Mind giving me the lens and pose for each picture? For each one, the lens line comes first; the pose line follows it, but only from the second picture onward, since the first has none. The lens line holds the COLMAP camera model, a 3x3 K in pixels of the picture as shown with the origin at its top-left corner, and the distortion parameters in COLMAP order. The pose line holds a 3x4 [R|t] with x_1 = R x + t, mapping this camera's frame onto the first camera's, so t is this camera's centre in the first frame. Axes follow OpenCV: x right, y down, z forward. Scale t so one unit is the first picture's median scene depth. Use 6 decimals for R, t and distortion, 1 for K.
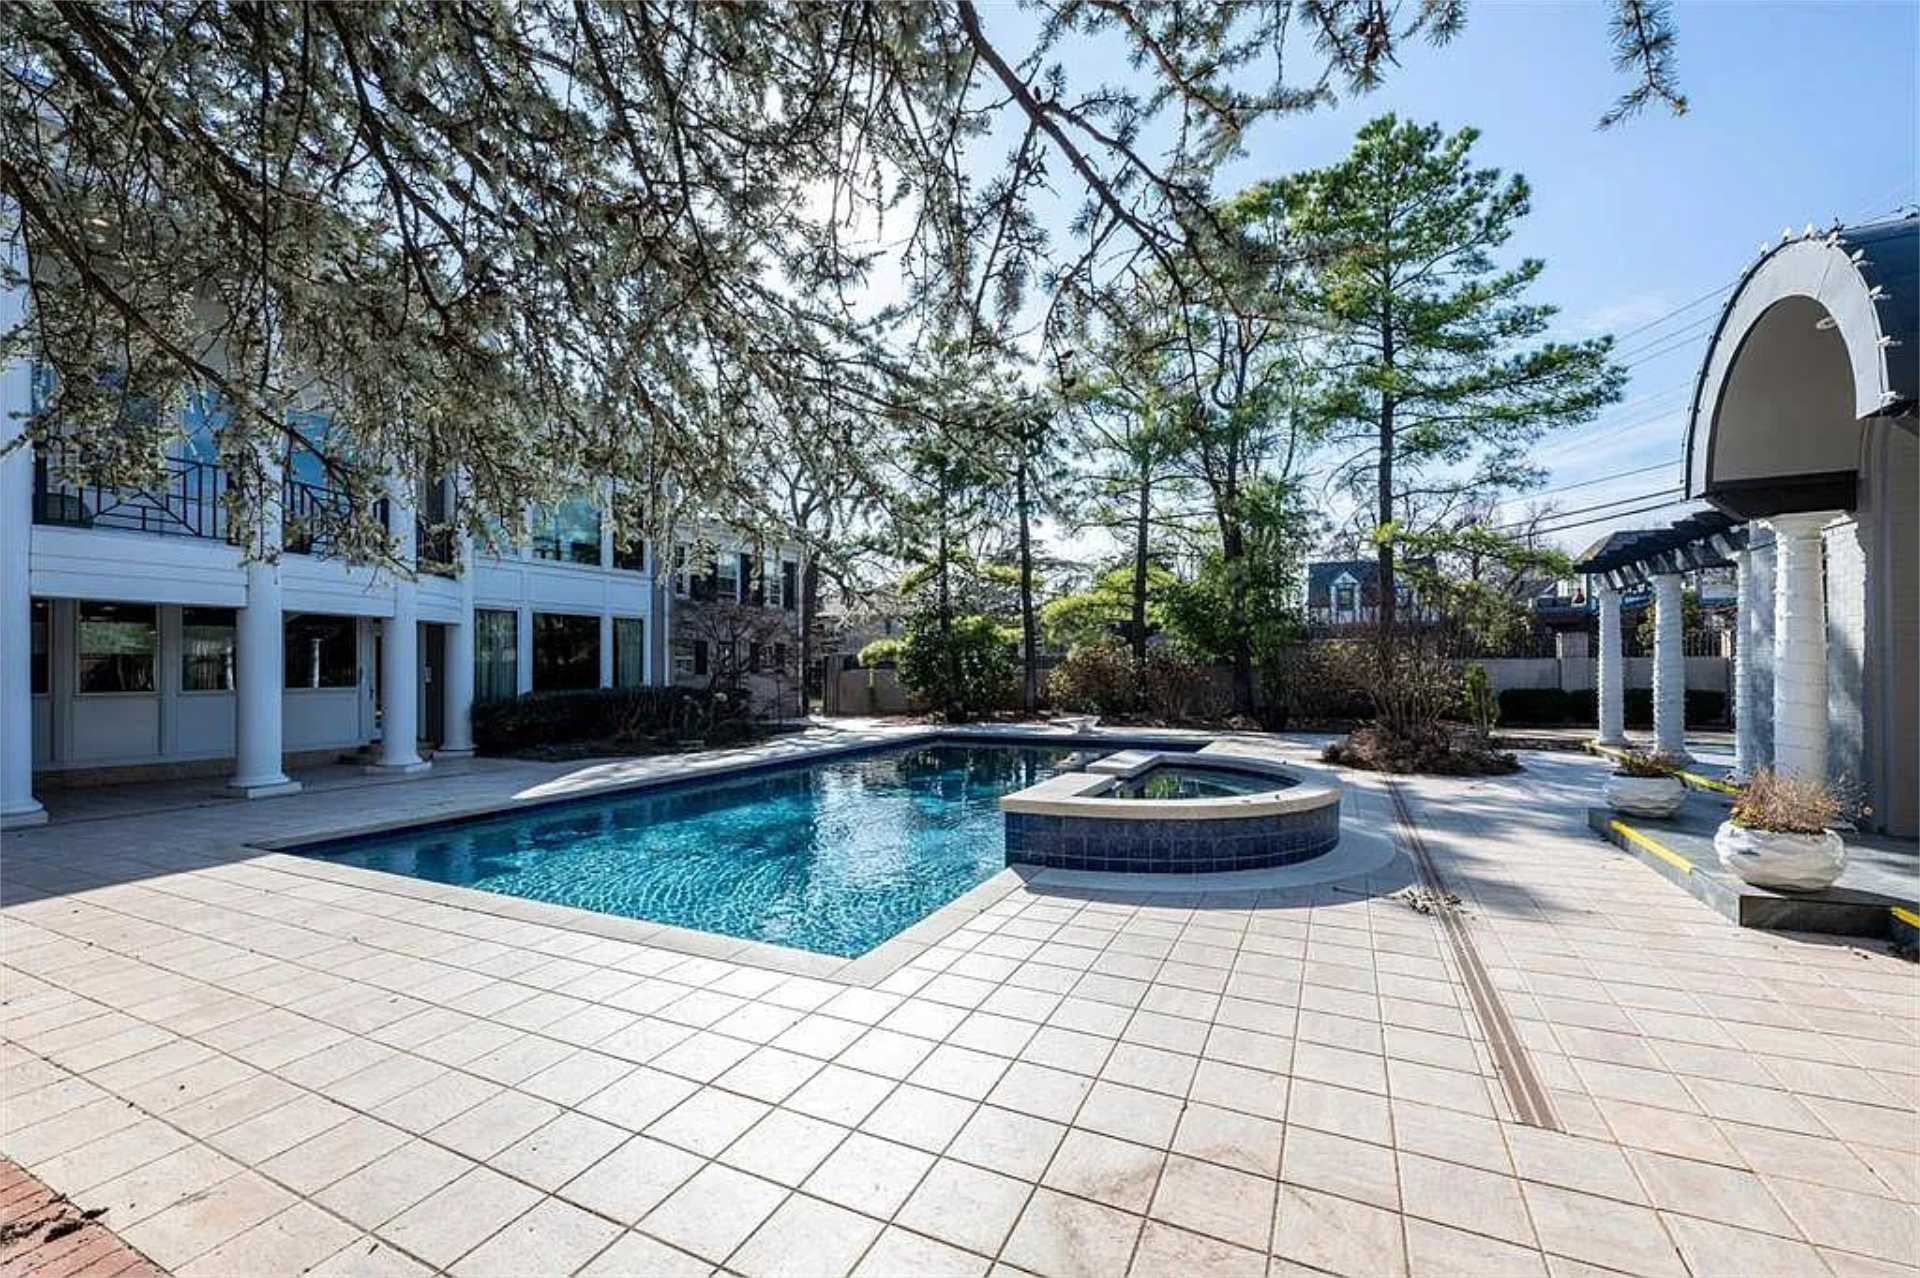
lens RADIAL K [[783.4, 0, 961.4], [0, 783.4, 654.3], [0, 0, 1]] dist [-0.001146, -0.000186]
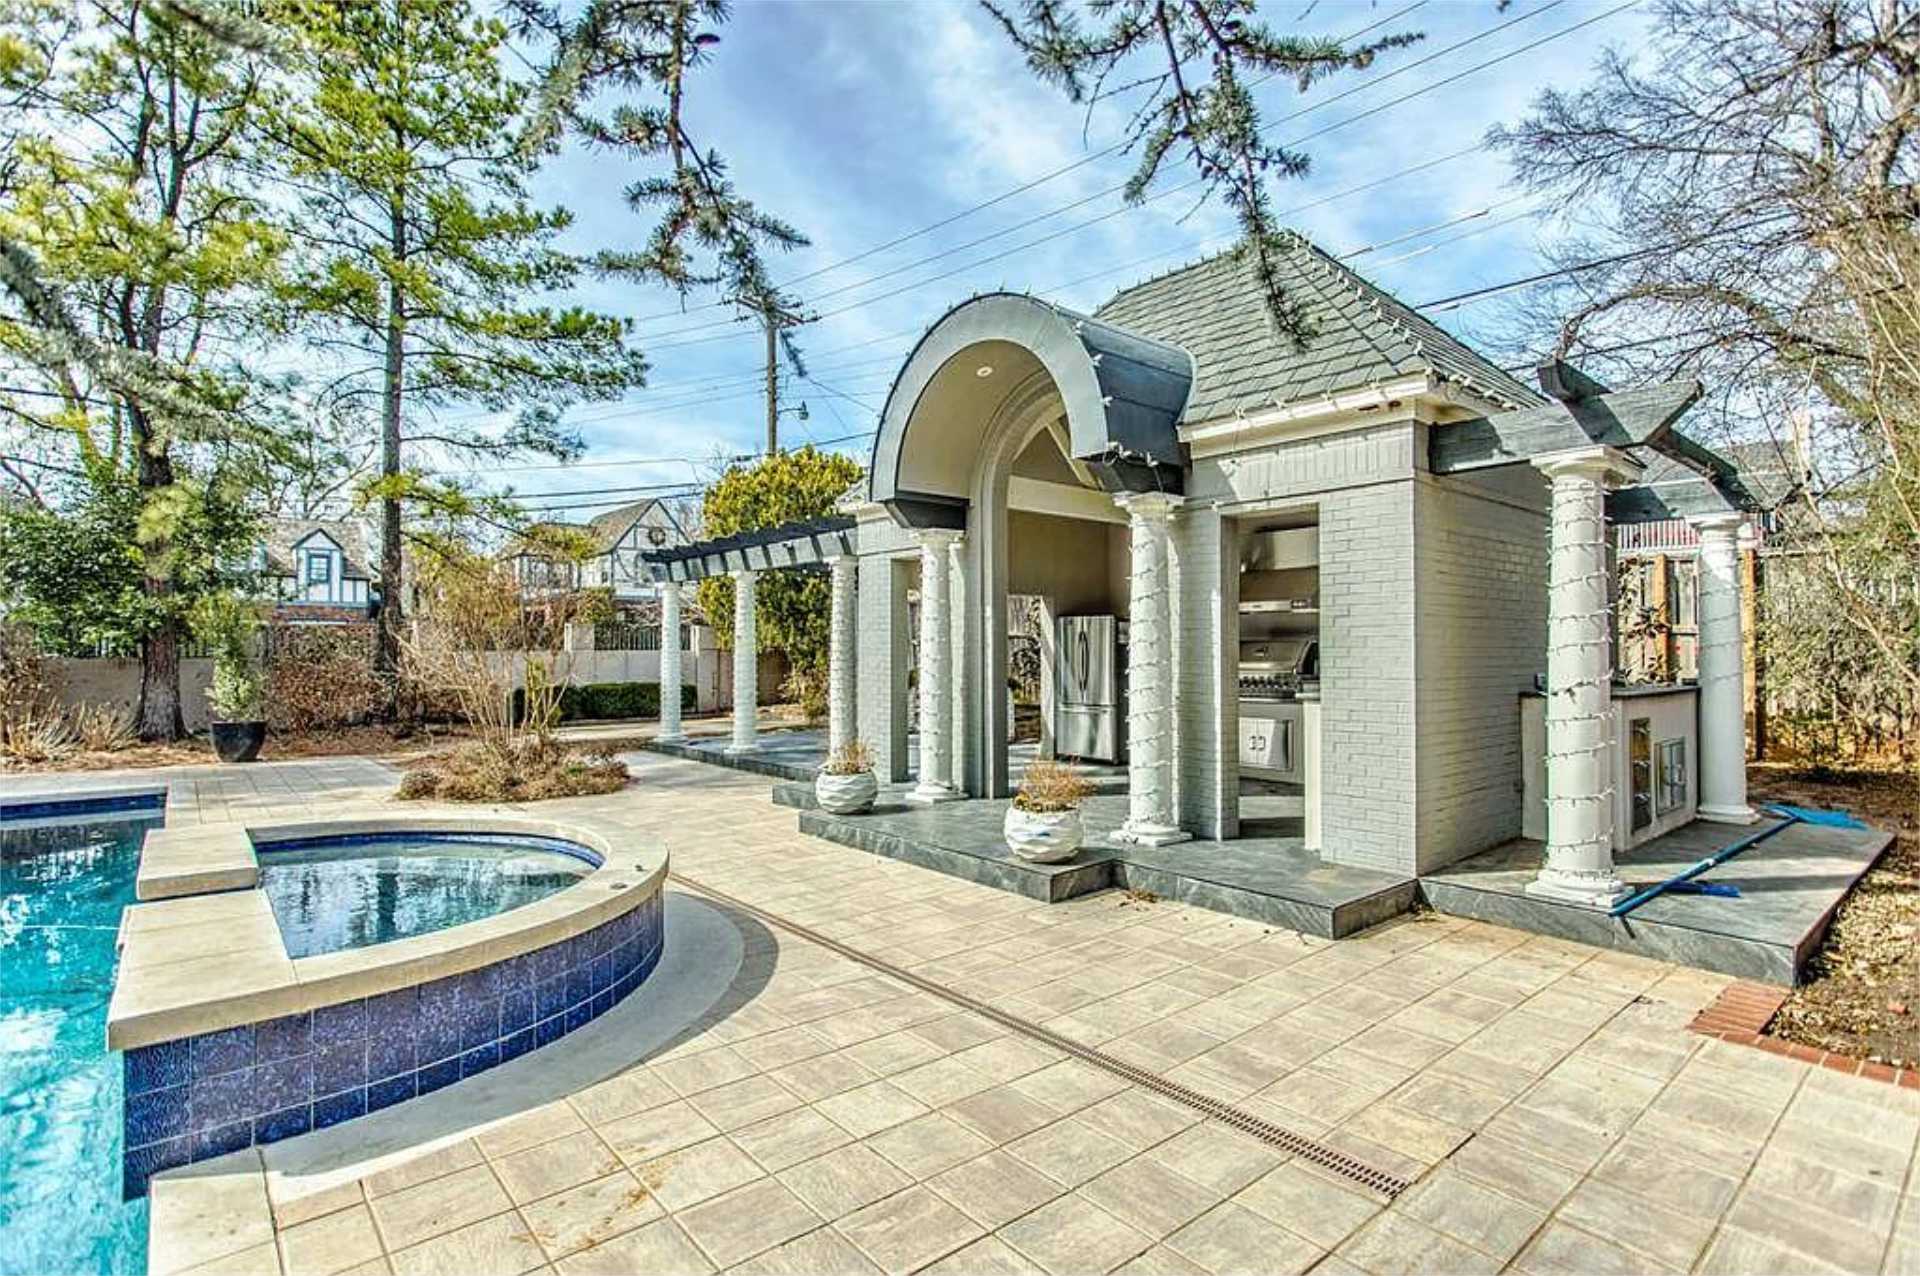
lens RADIAL K [[959.6, 0, 959.1], [0, 959.6, 628.1], [0, 0, 1]] dist [-0.010554, -0.000682]
pose [[0.420117, 0.024421, 0.907141, -0.061633], [-0.008278, 0.999699, -0.023079, -0.000577], [-0.907432, 0.002187, 0.420193, 0.128510]]
